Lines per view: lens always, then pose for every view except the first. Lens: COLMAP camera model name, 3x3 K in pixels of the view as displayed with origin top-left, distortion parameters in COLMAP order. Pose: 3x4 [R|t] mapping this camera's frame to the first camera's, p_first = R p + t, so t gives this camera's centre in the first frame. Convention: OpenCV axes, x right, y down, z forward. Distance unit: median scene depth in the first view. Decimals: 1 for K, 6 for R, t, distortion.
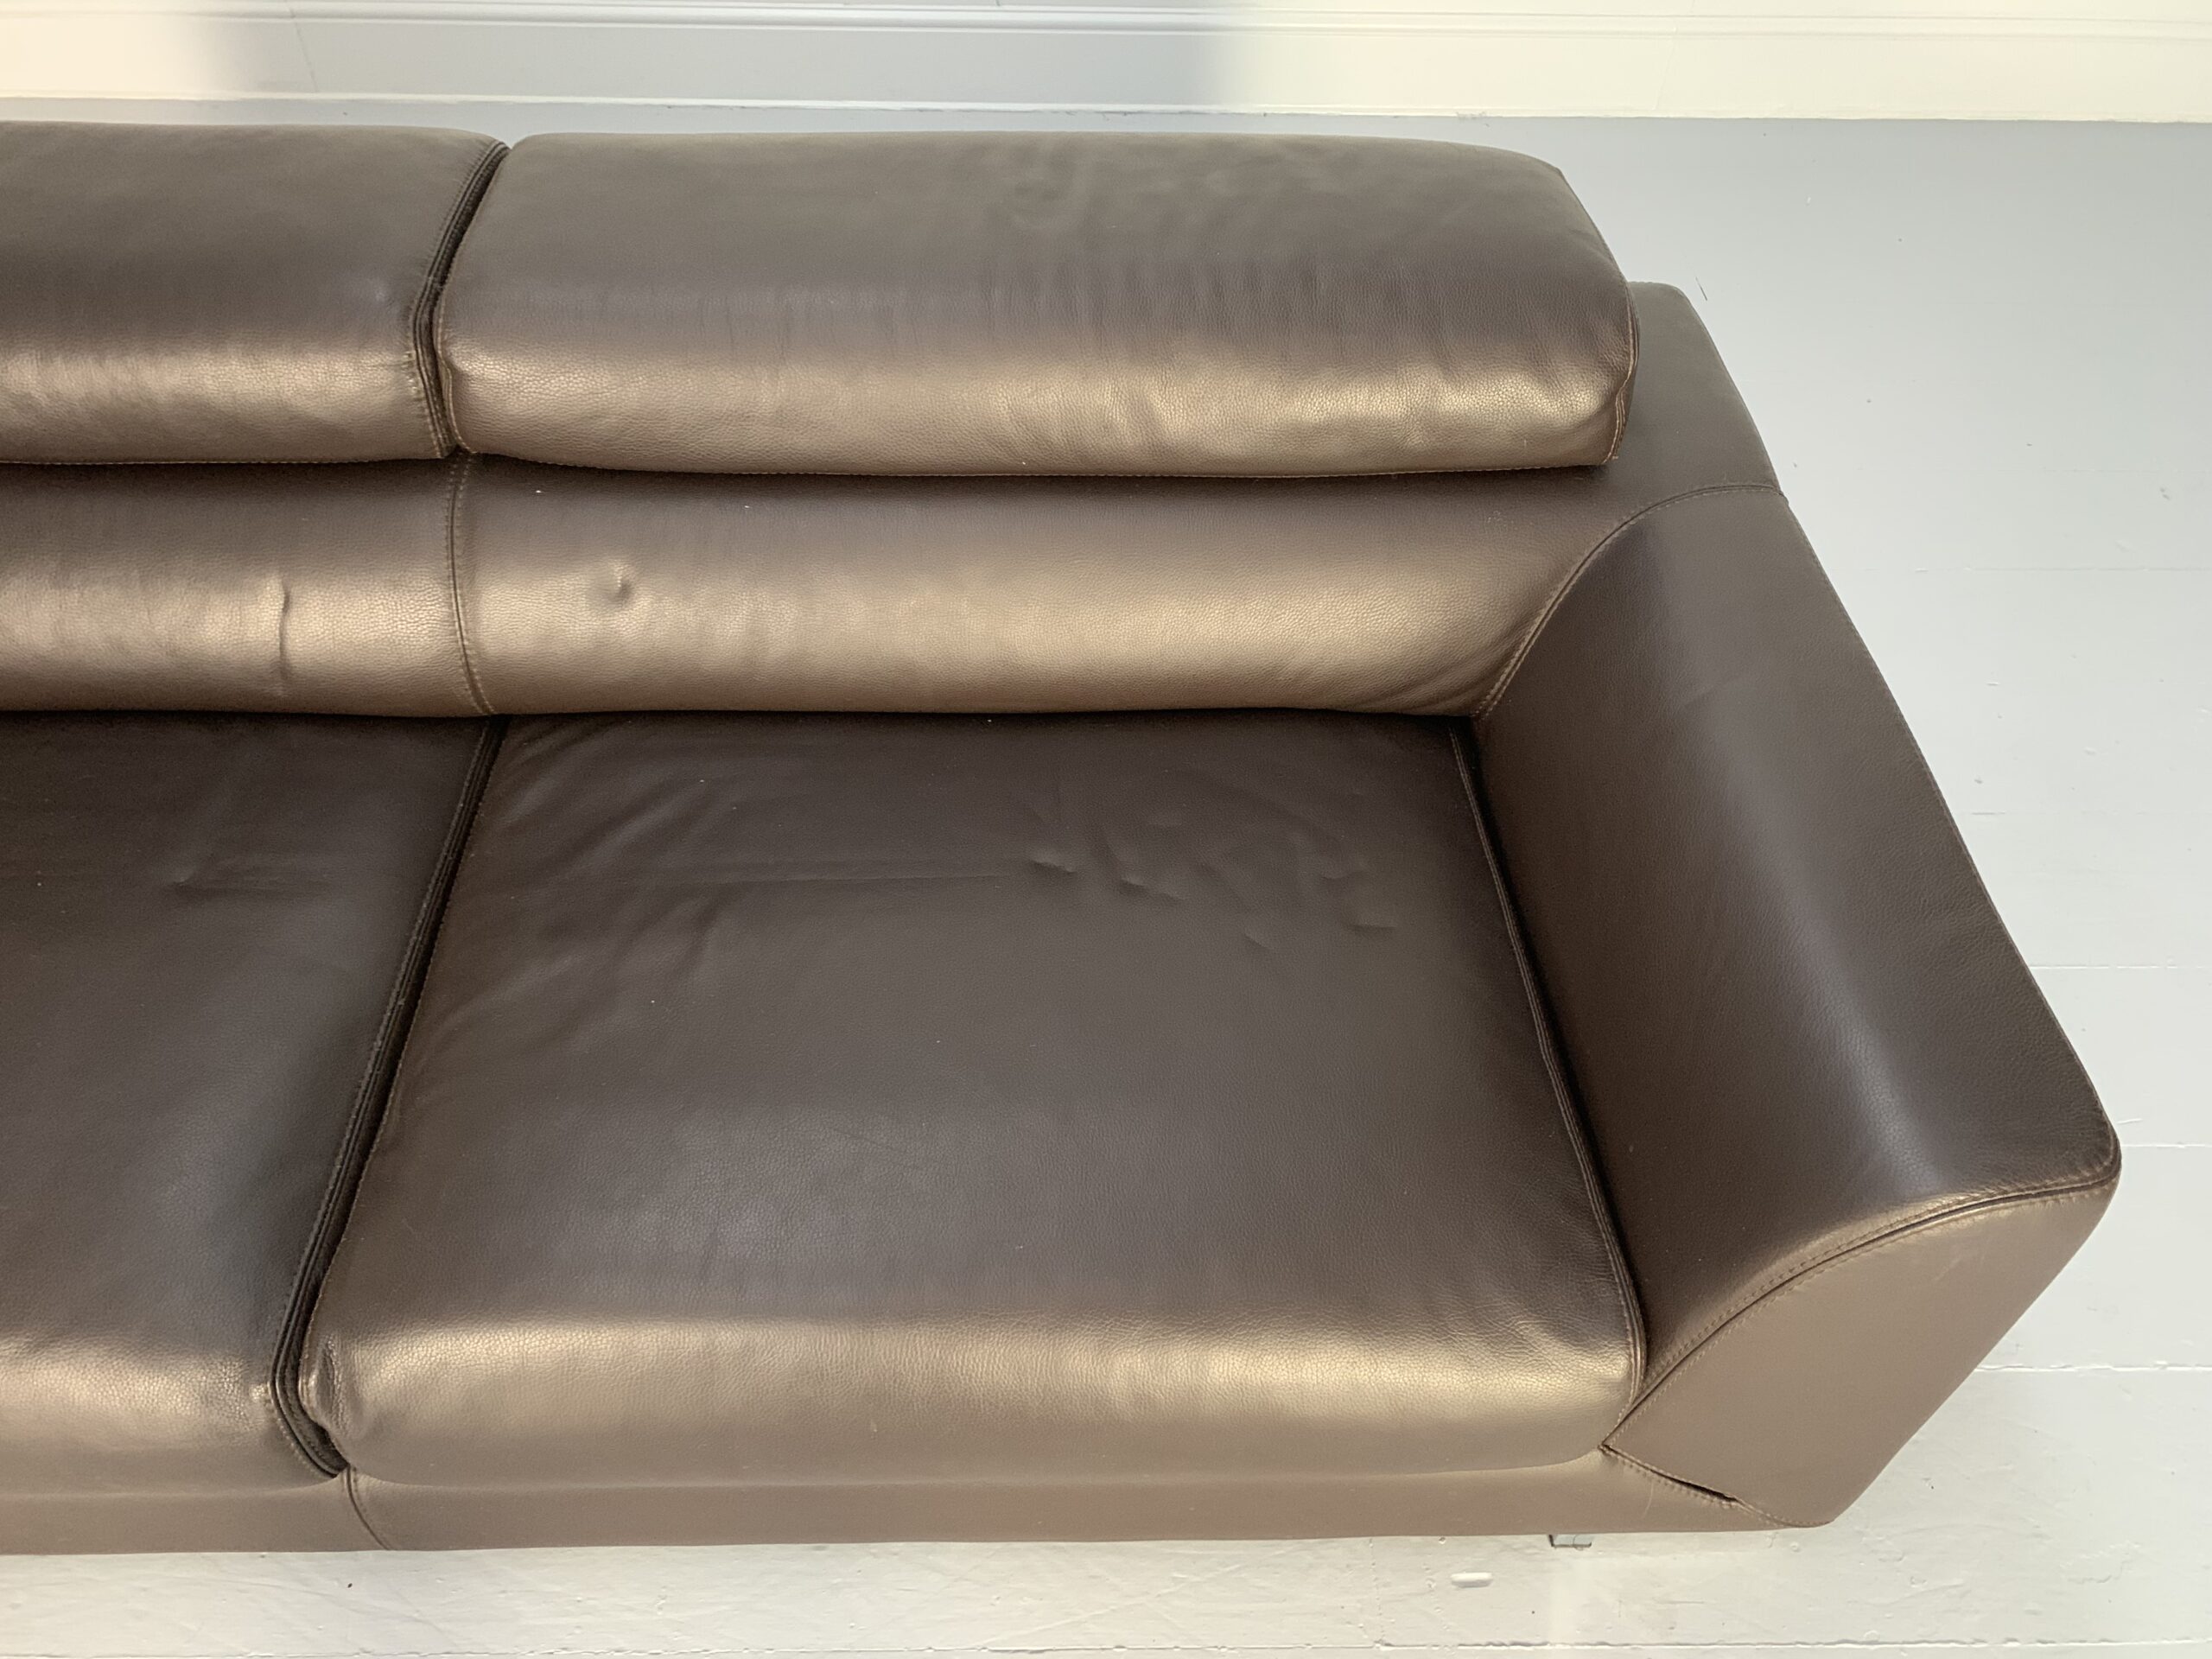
lens RADIAL K [[1688.2, 0, 1088.4], [0, 1688.2, 830.3], [0, 0, 1]] dist [0.030187, -0.031683]
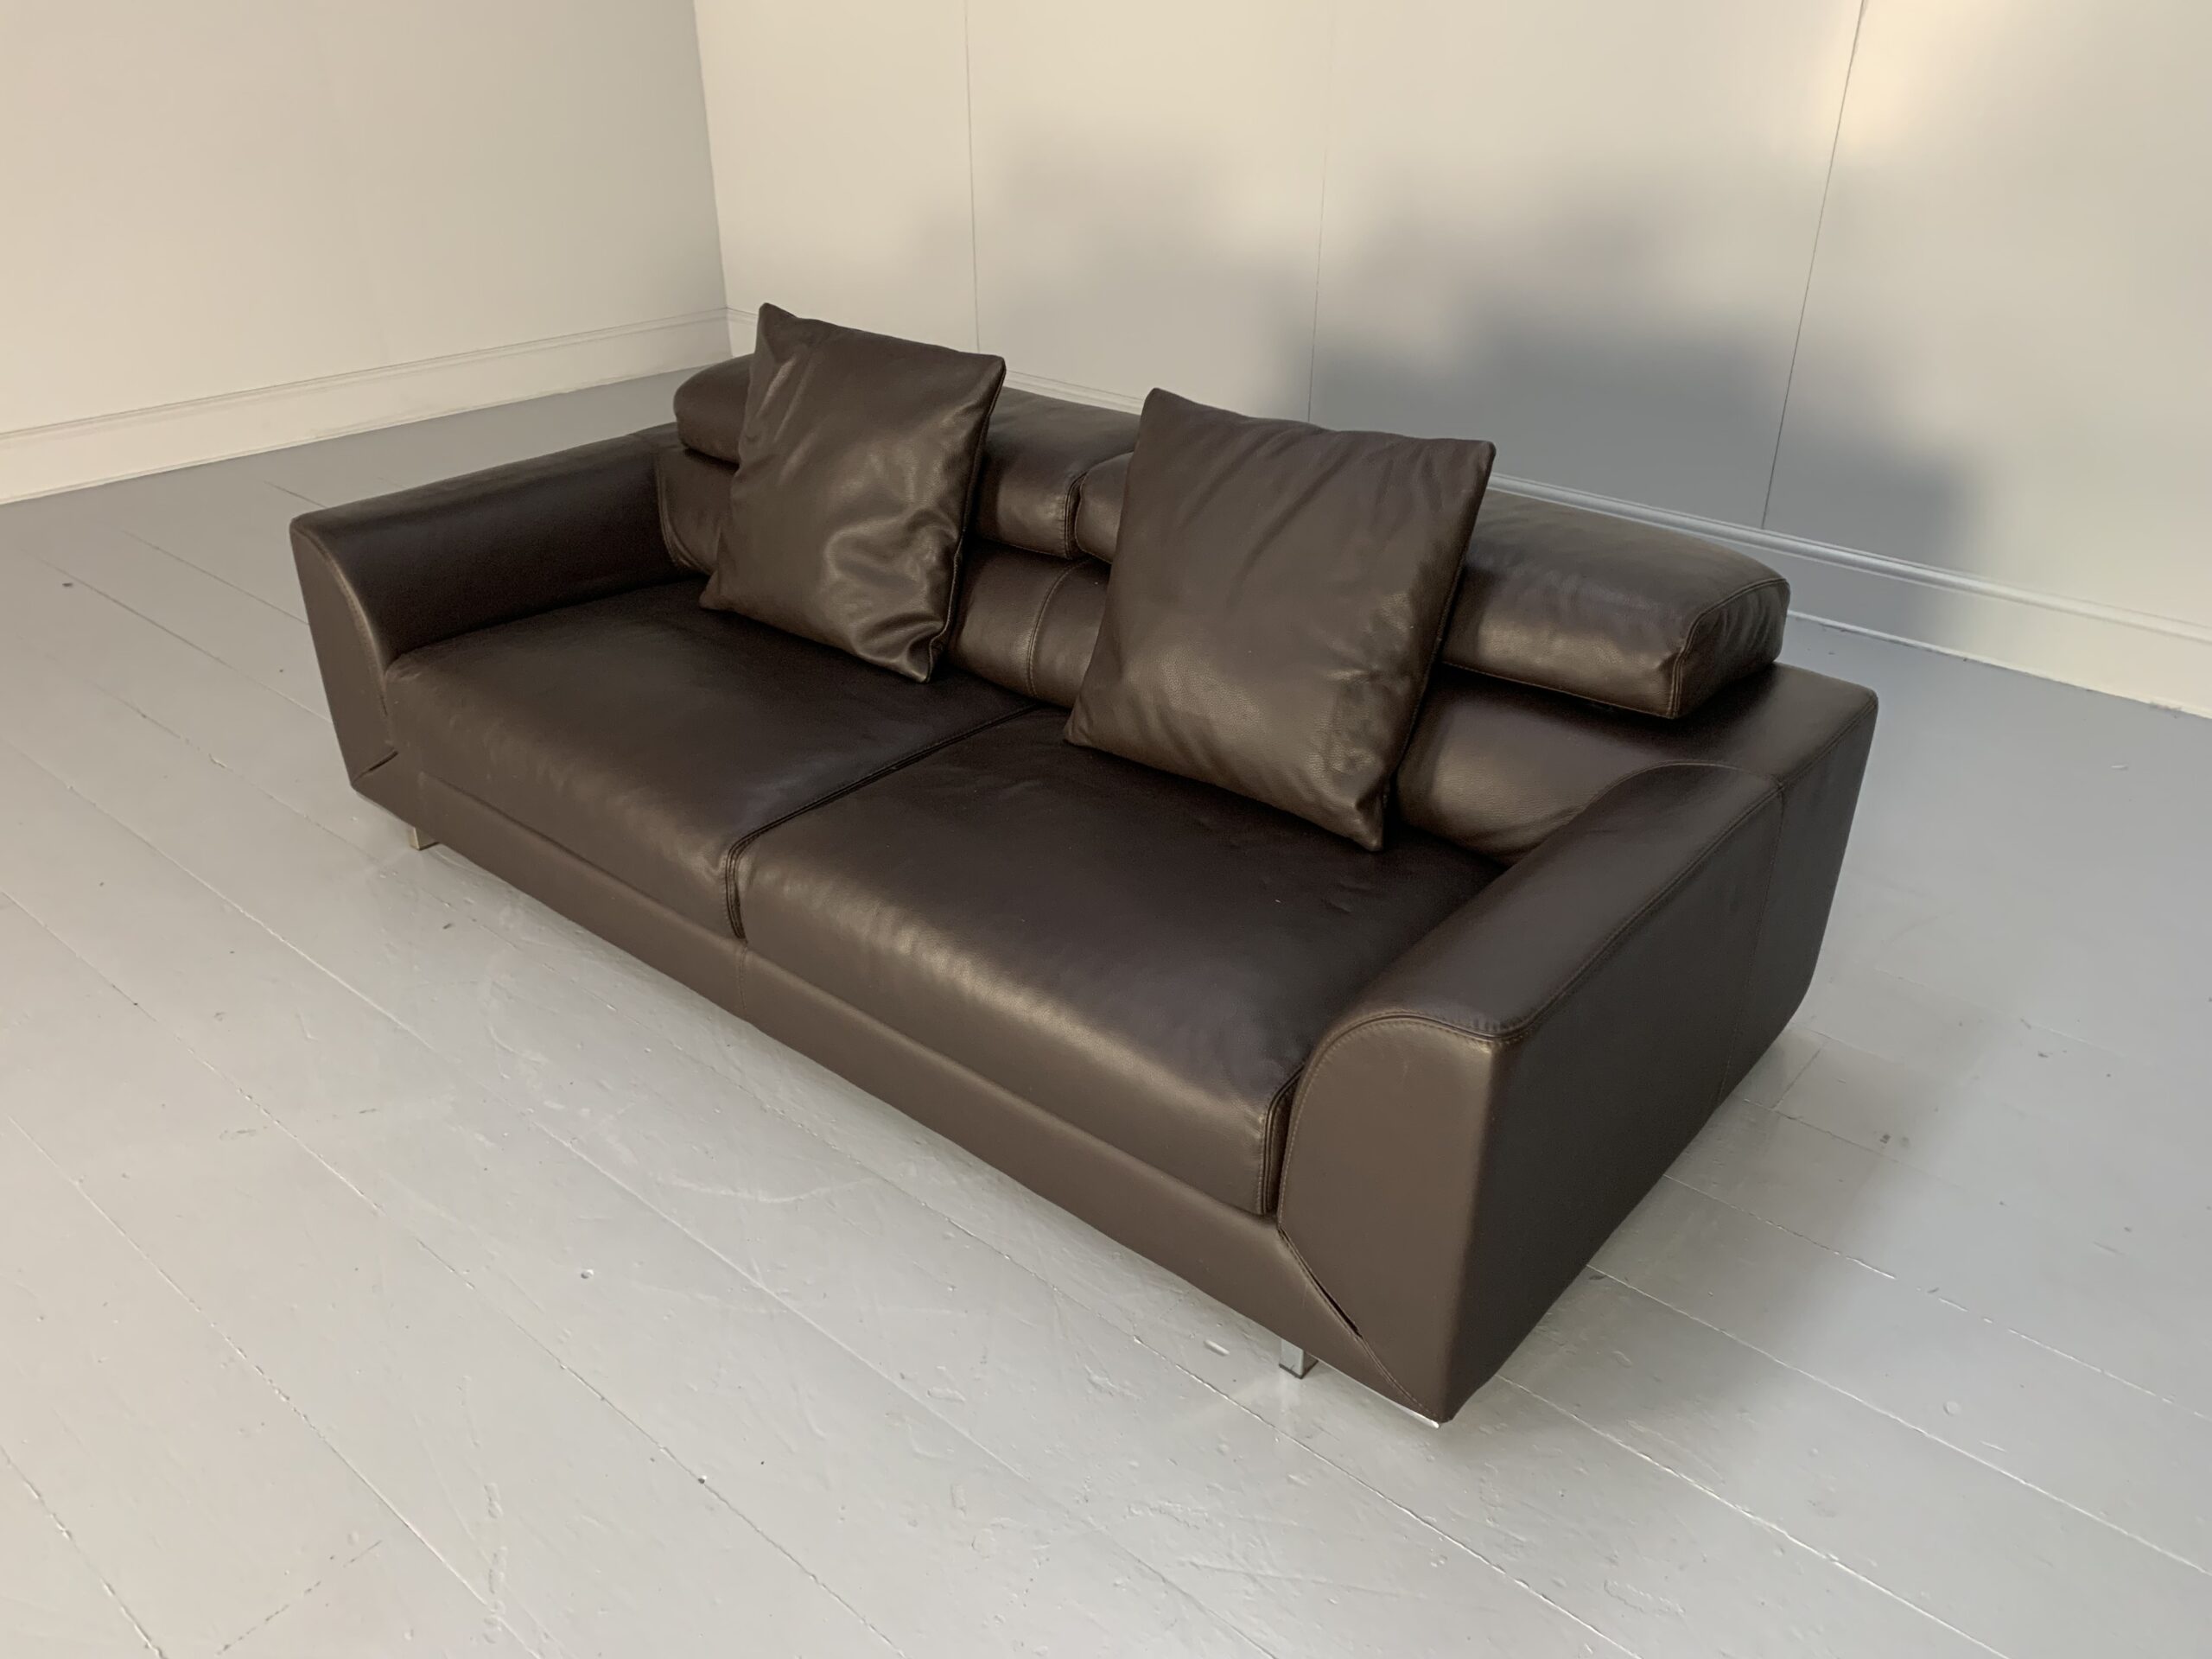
lens RADIAL K [[1688.2, 0, 1098.3], [0, 1688.2, 812.2], [0, 0, 1]] dist [0.030187, -0.031683]
pose [[0.751174, 0.297968, -0.589026, 0.838995], [-0.471732, 0.866495, -0.163261, 0.319275], [0.461742, 0.400500, 0.791450, -0.359313]]
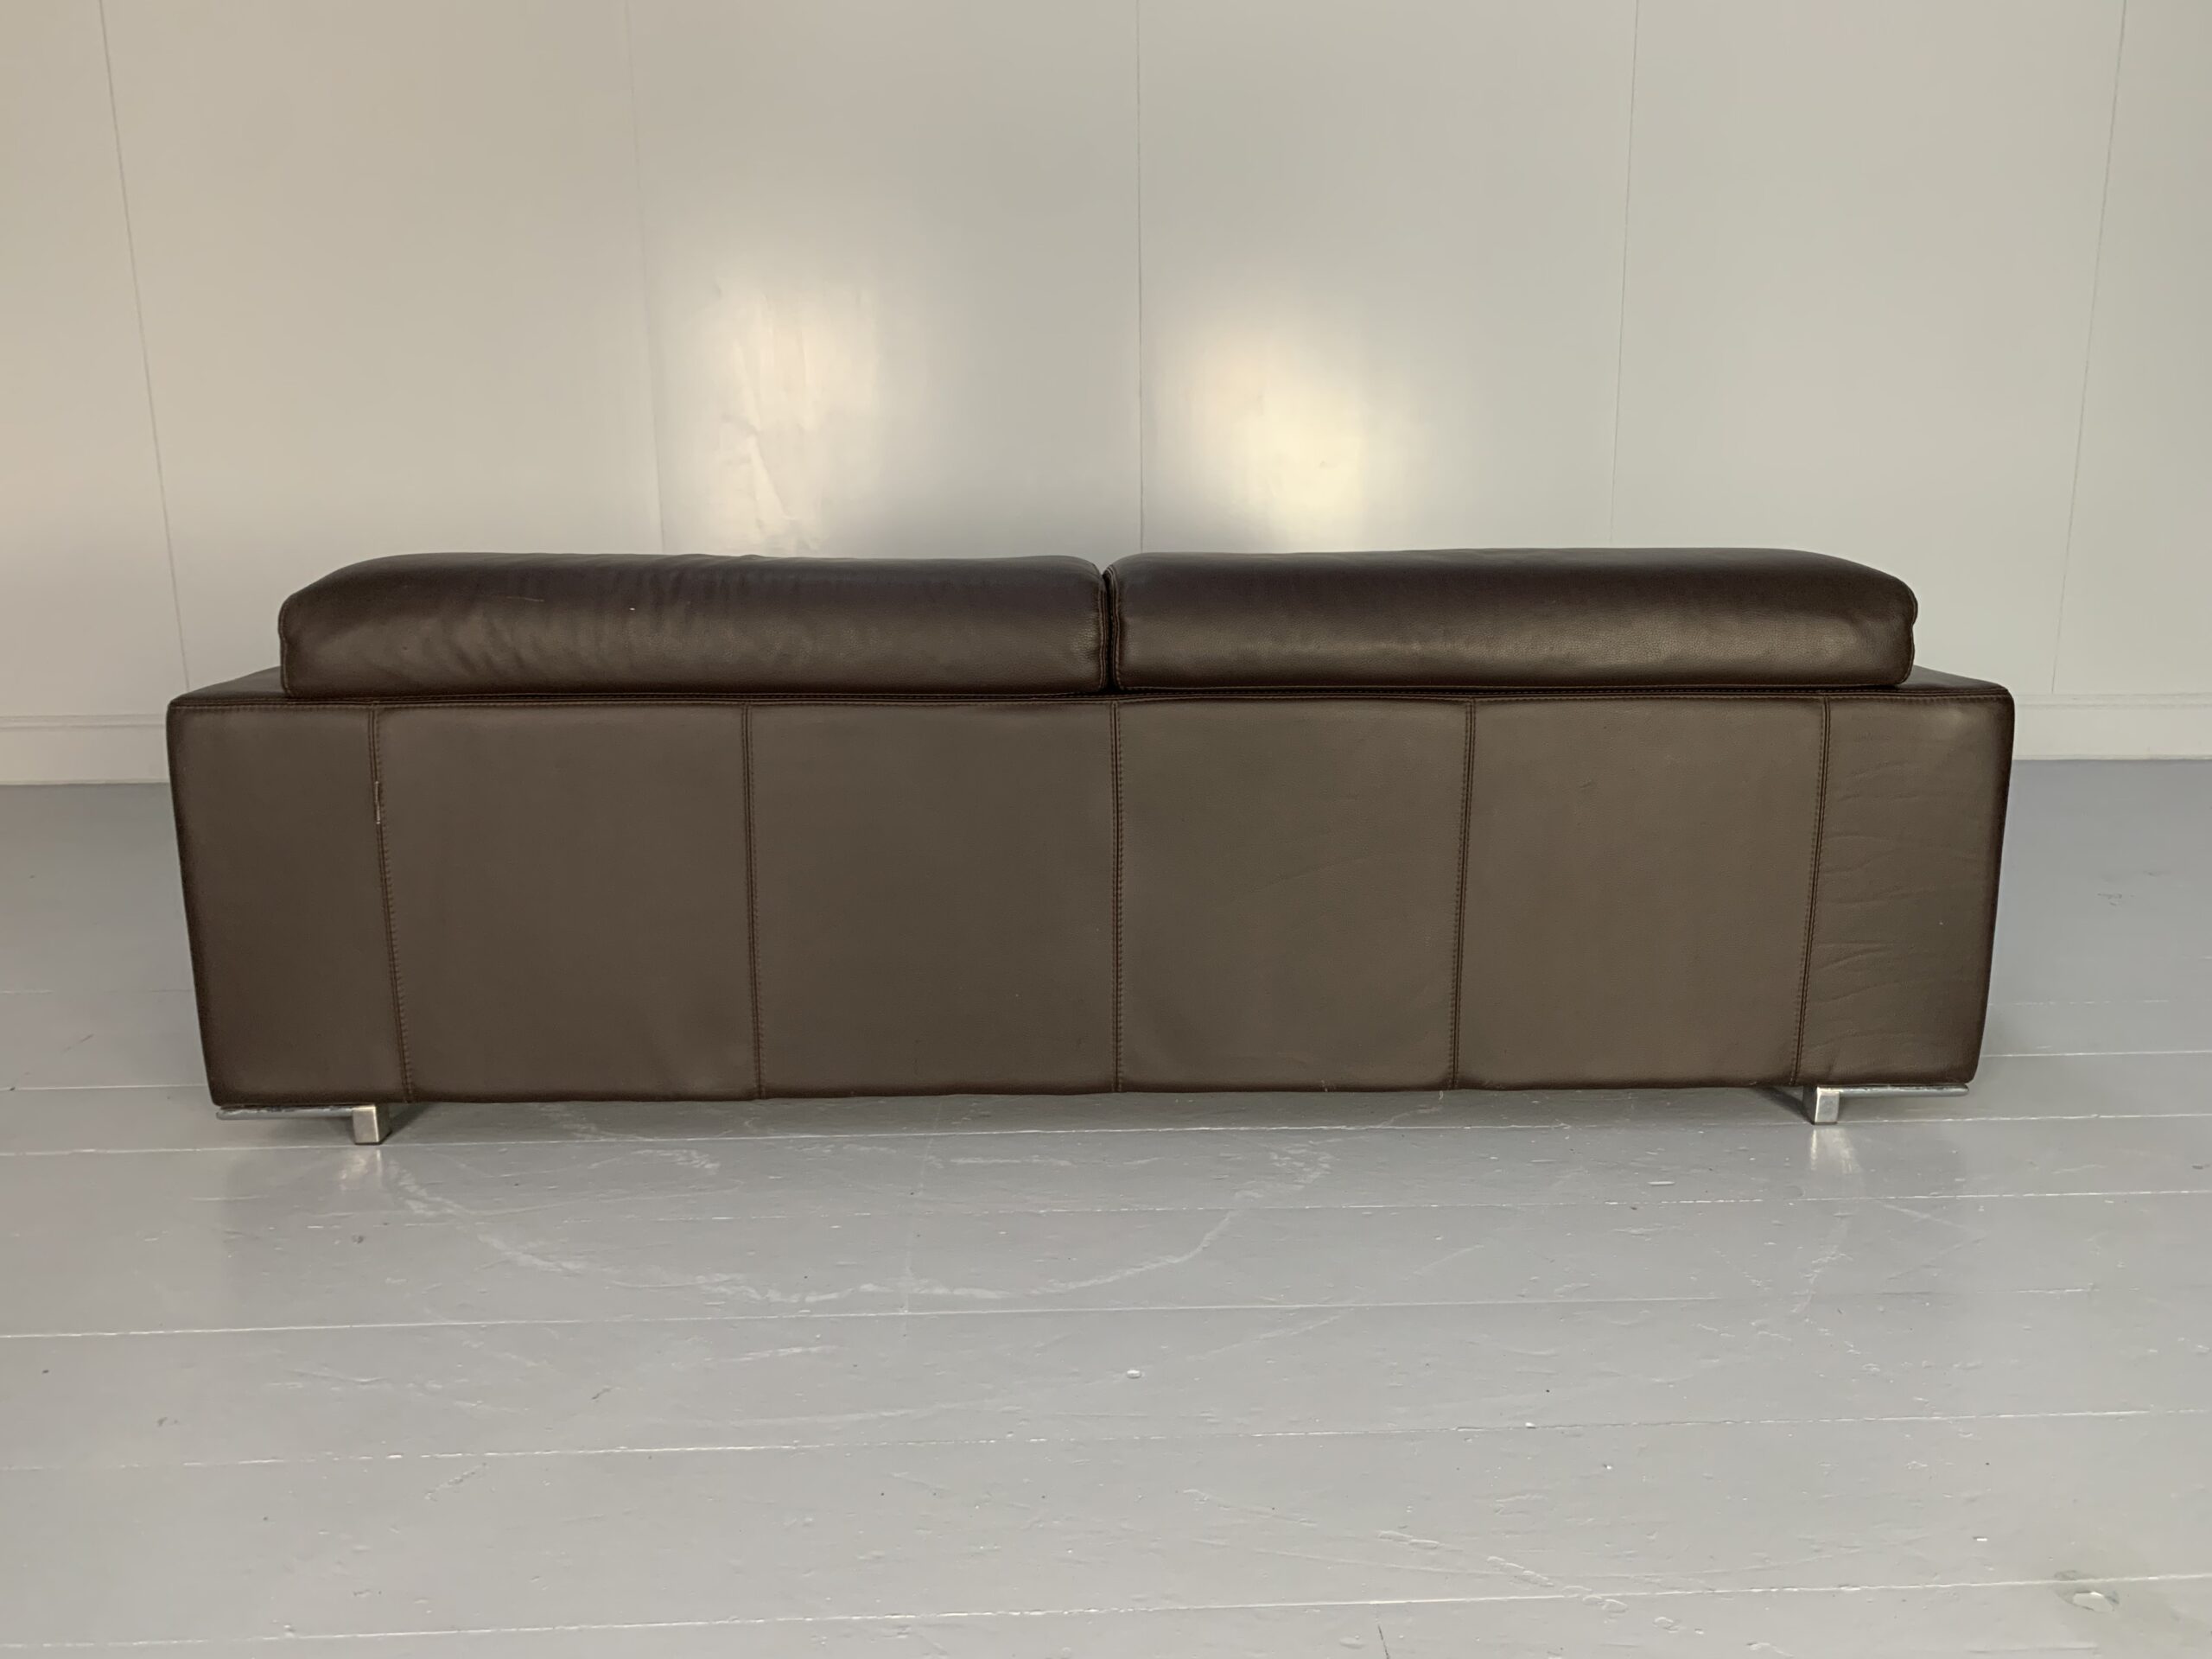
lens RADIAL K [[1688.2, 0, 1101.3], [0, 1688.2, 819.7], [0, 0, 1]] dist [0.030187, -0.031683]
pose [[0.999376, -0.026526, 0.023309, -0.281788], [0.035061, 0.823971, -0.565546, 0.972708], [-0.004204, 0.566010, 0.824387, -0.391000]]
